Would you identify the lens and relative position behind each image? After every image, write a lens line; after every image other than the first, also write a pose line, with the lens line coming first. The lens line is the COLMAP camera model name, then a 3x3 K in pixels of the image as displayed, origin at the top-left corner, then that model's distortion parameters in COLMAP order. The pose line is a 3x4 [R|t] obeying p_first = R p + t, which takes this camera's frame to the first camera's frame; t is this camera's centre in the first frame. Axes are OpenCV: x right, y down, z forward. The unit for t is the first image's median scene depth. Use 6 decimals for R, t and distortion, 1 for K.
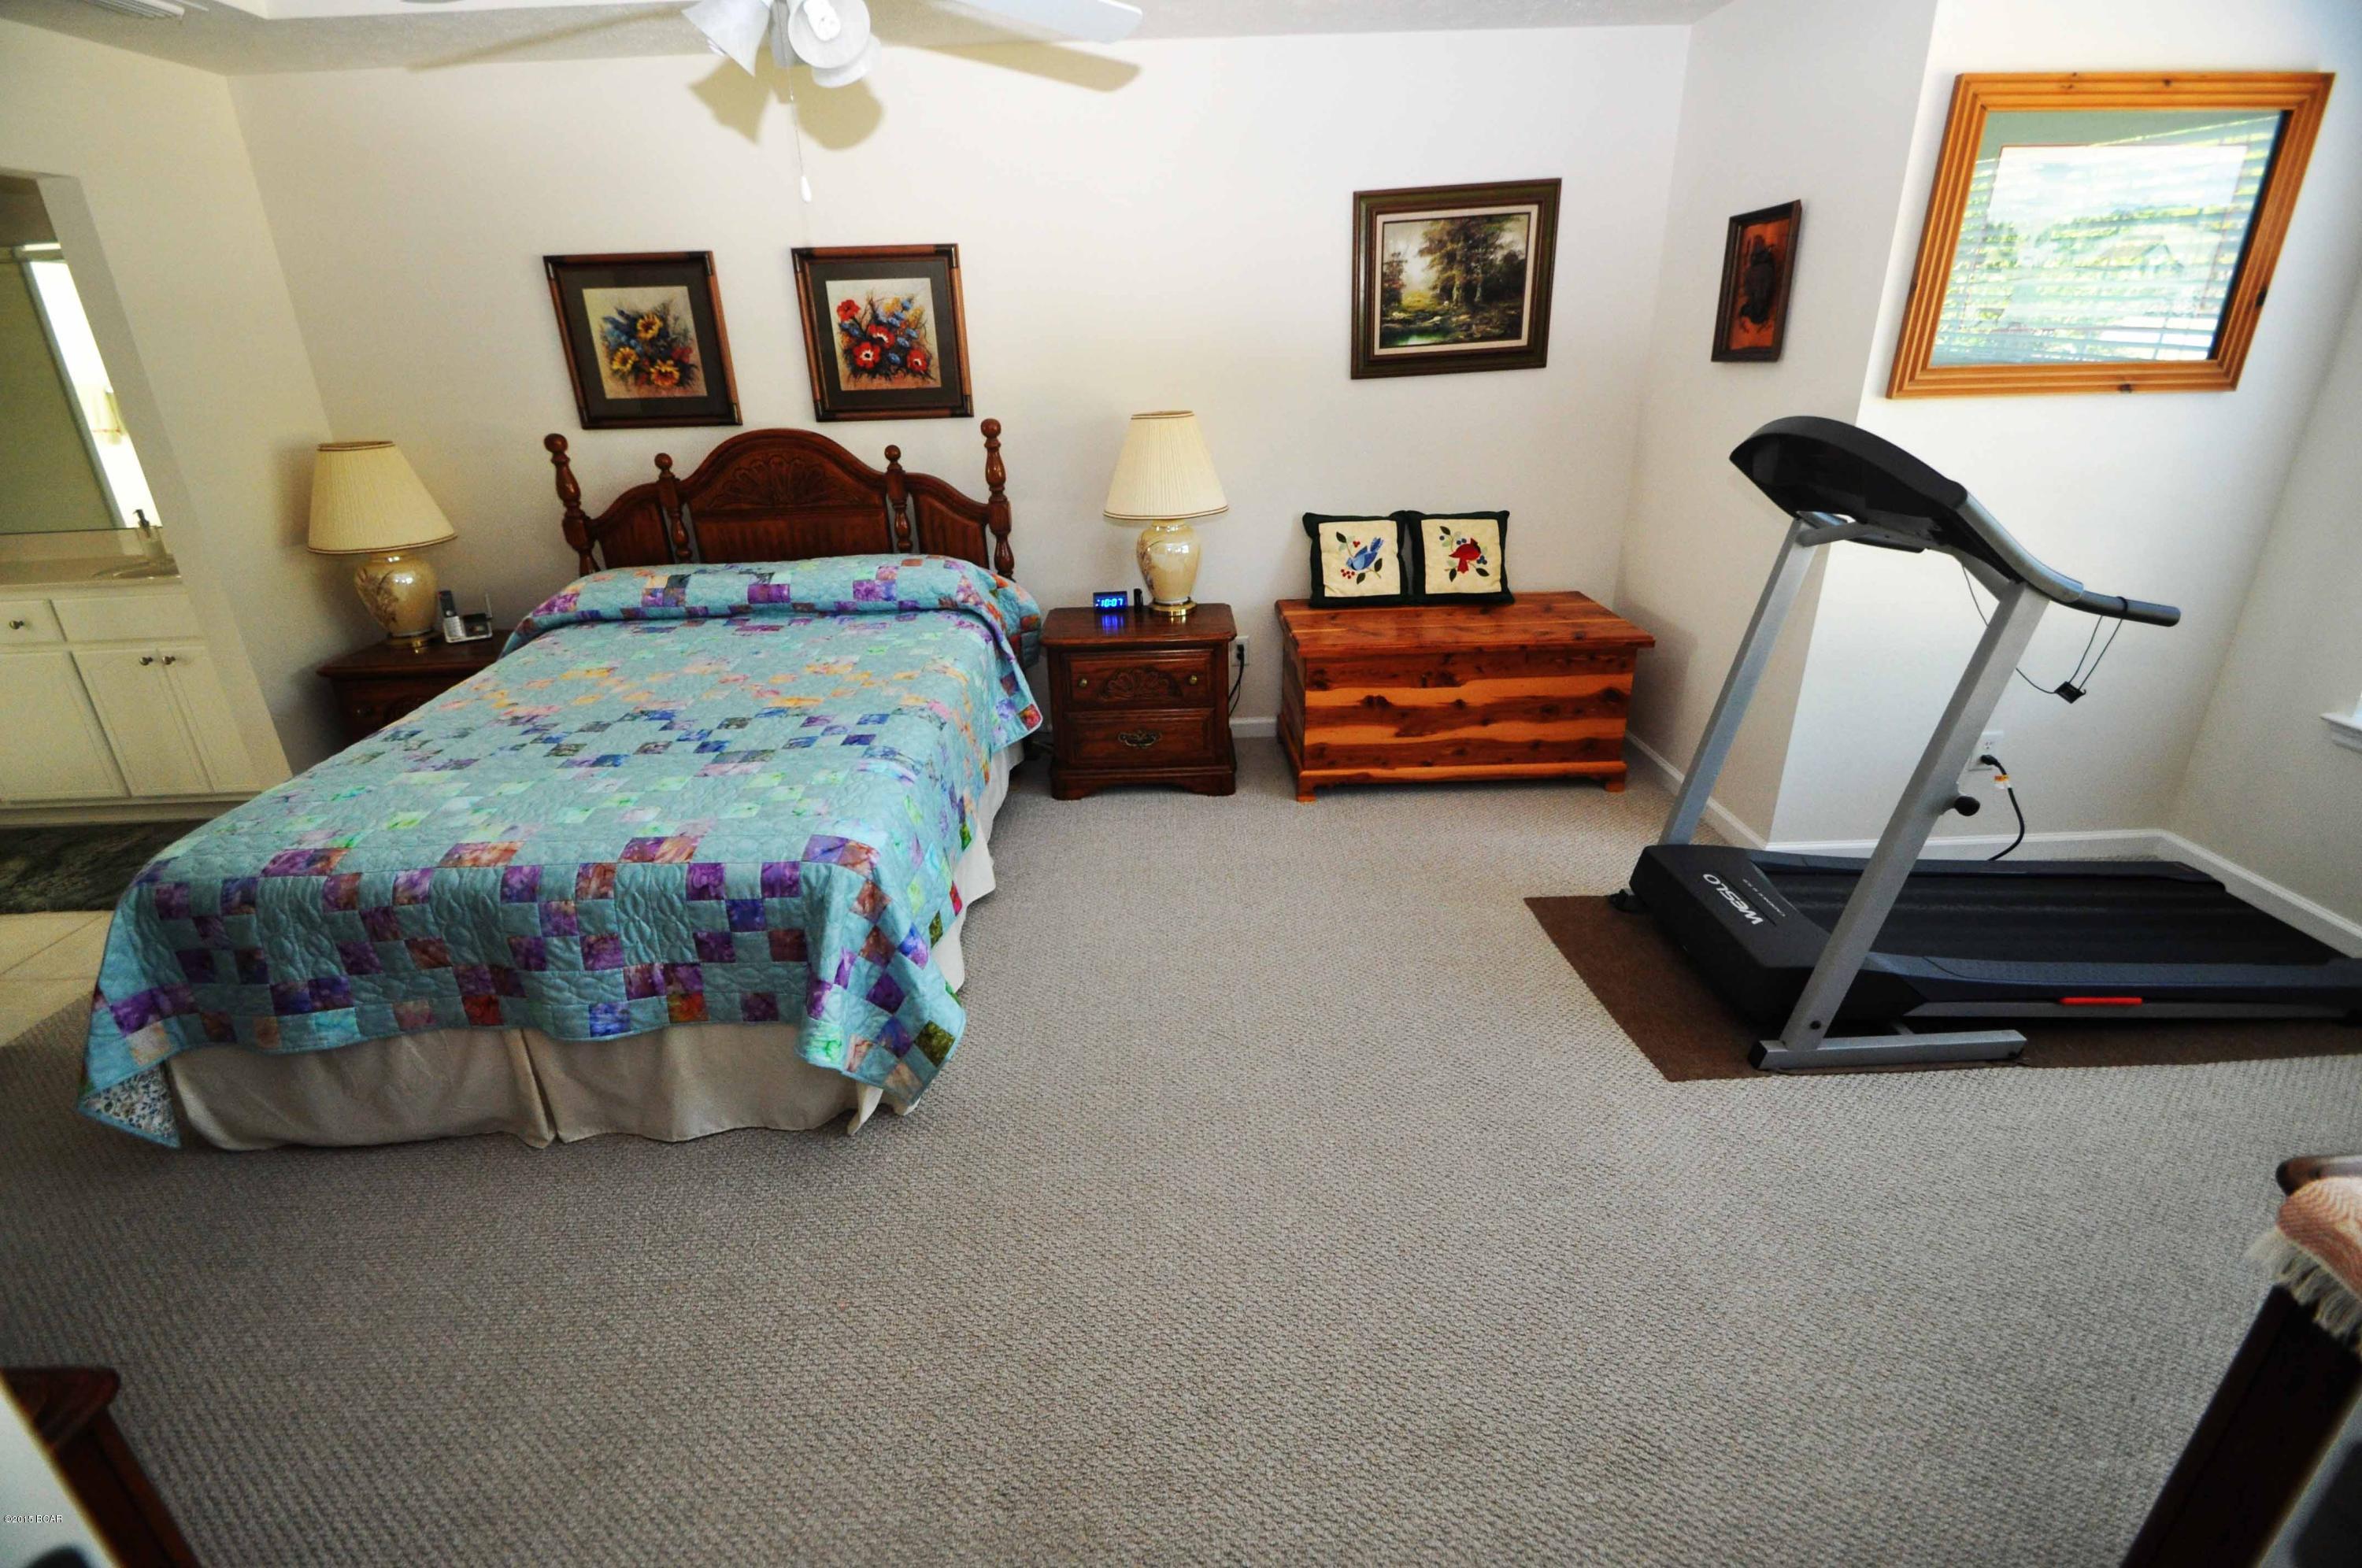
lens RADIAL K [[1033.7, 0, 1152.4], [0, 1033.7, 742.7], [0, 0, 1]] dist [0.028683, -0.029062]
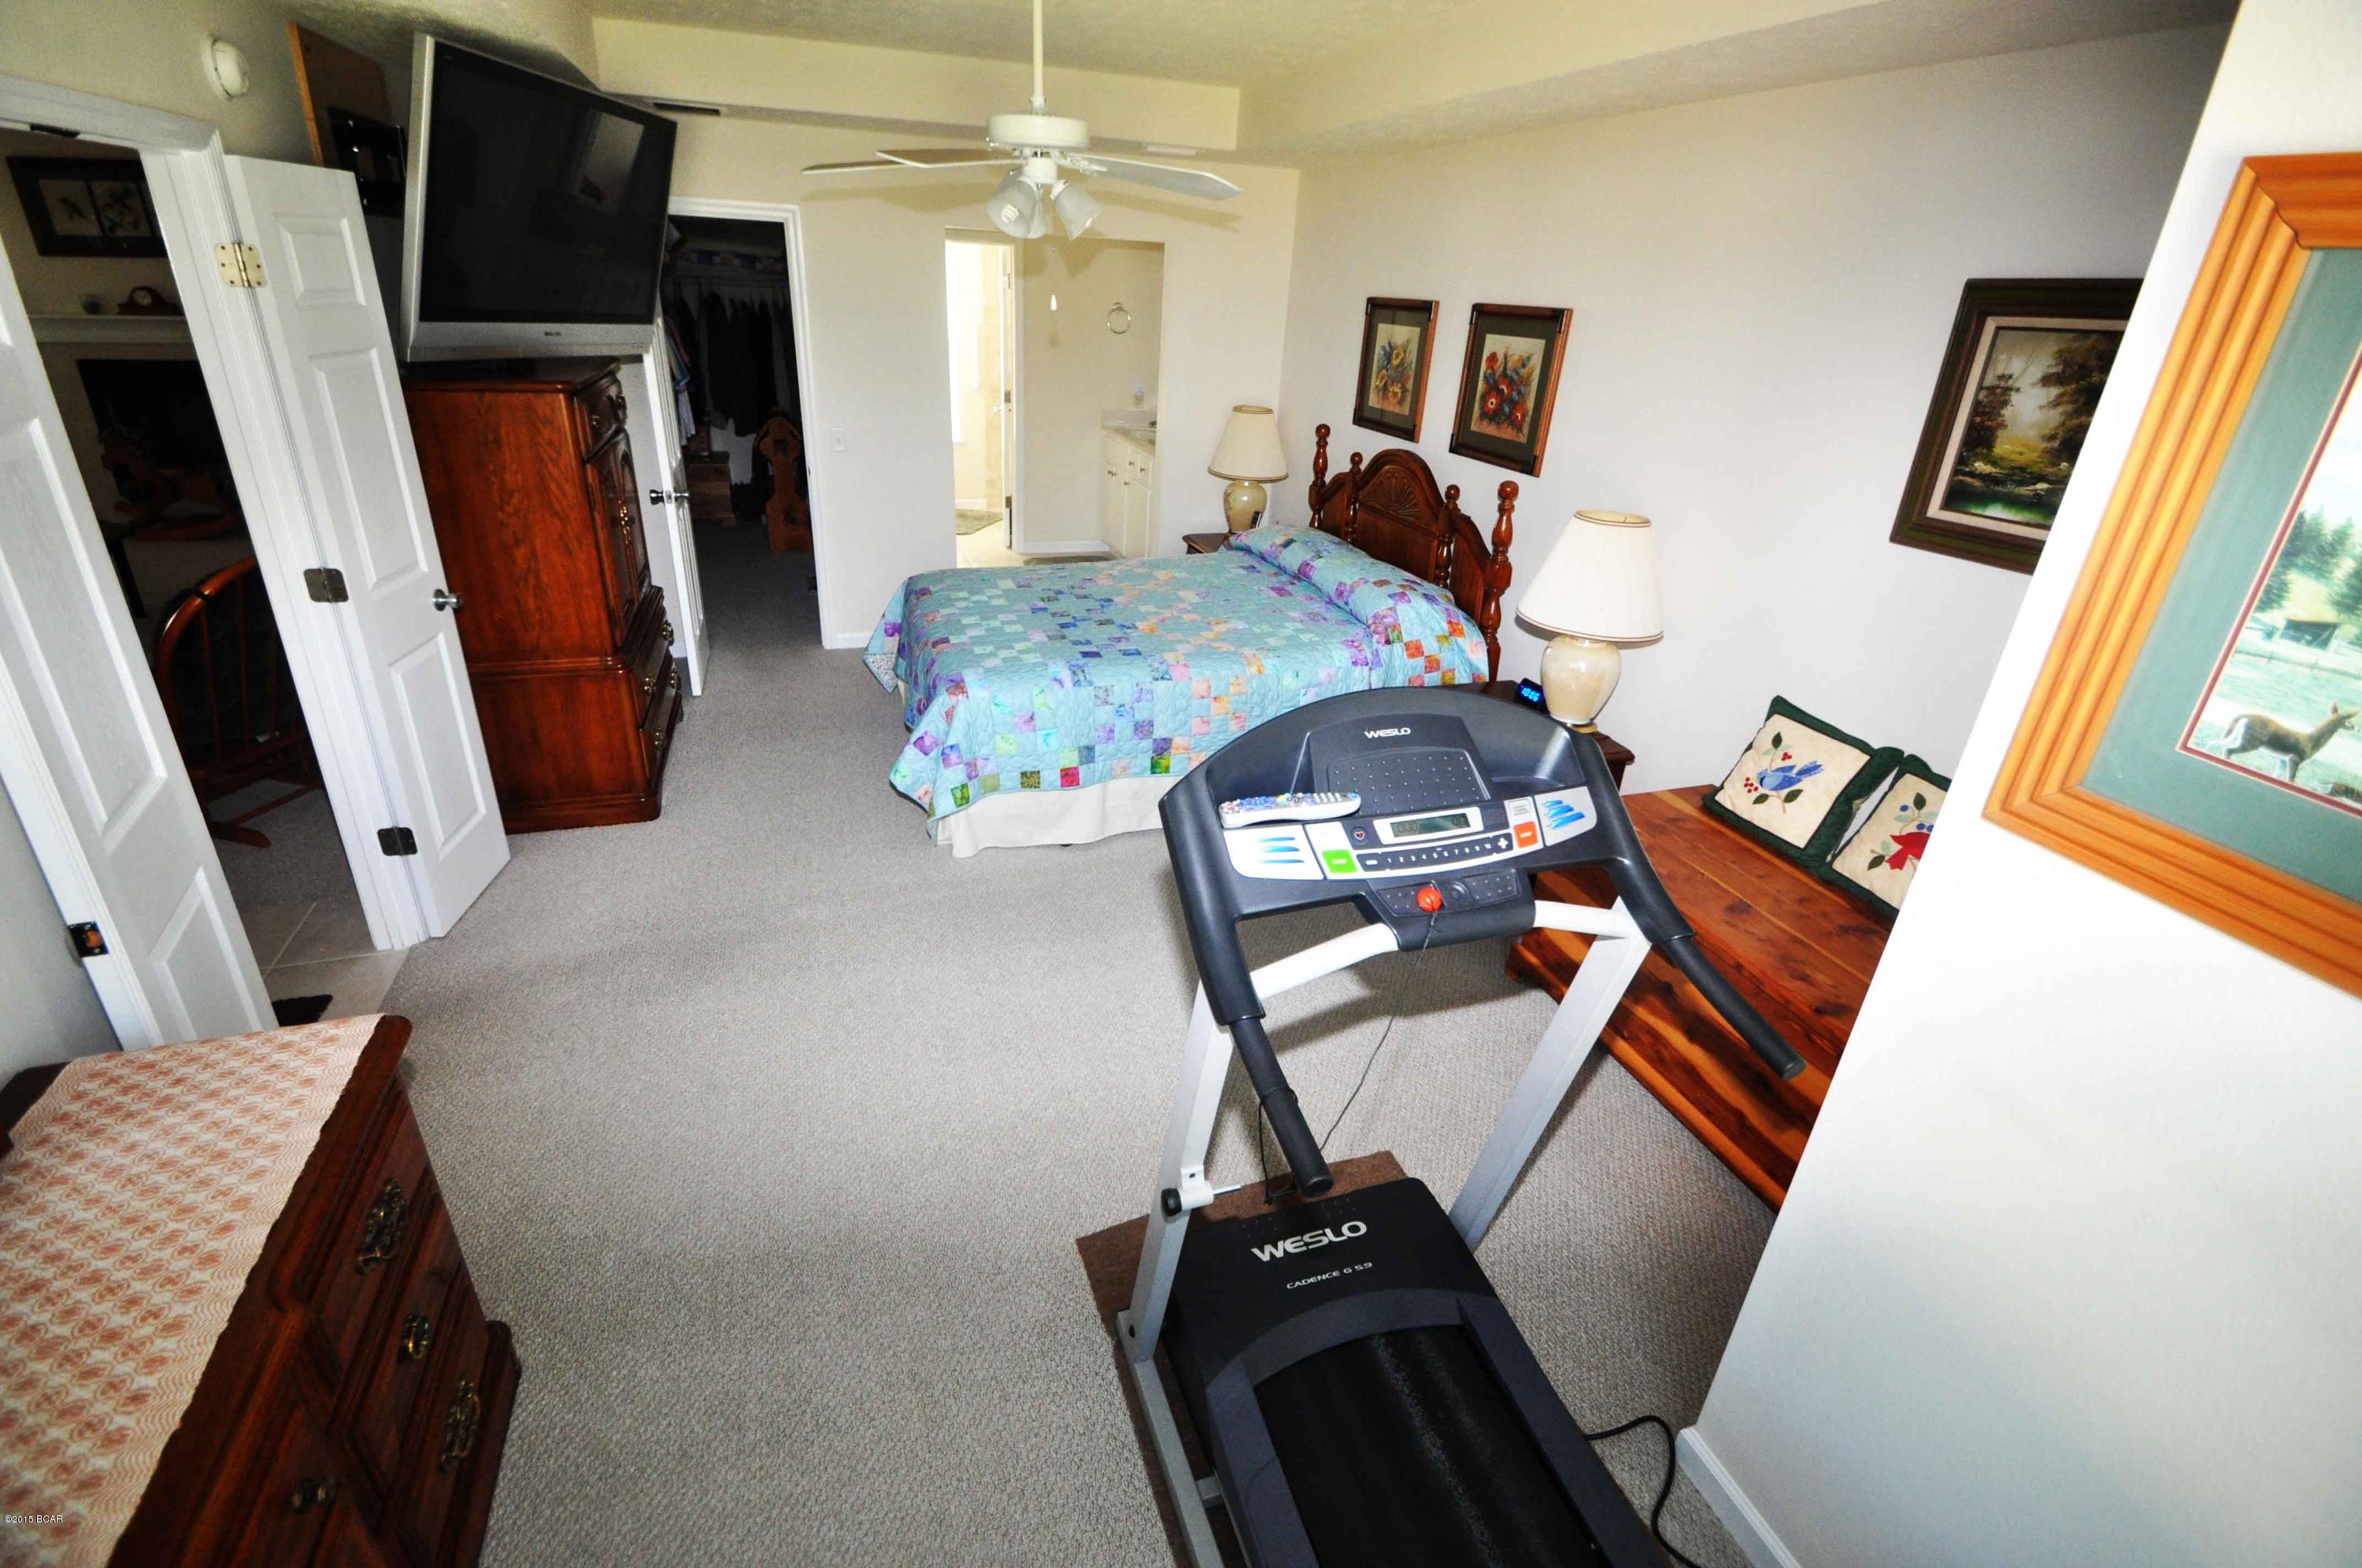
lens RADIAL K [[1033.7, 0, 1152.4], [0, 1033.7, 742.7], [0, 0, 1]] dist [0.028683, -0.029062]
pose [[0.287727, 0.431155, -0.855172, 0.717257], [-0.402585, 0.864658, 0.300486, -0.252015], [0.868987, 0.257821, 0.422362, 0.326630]]
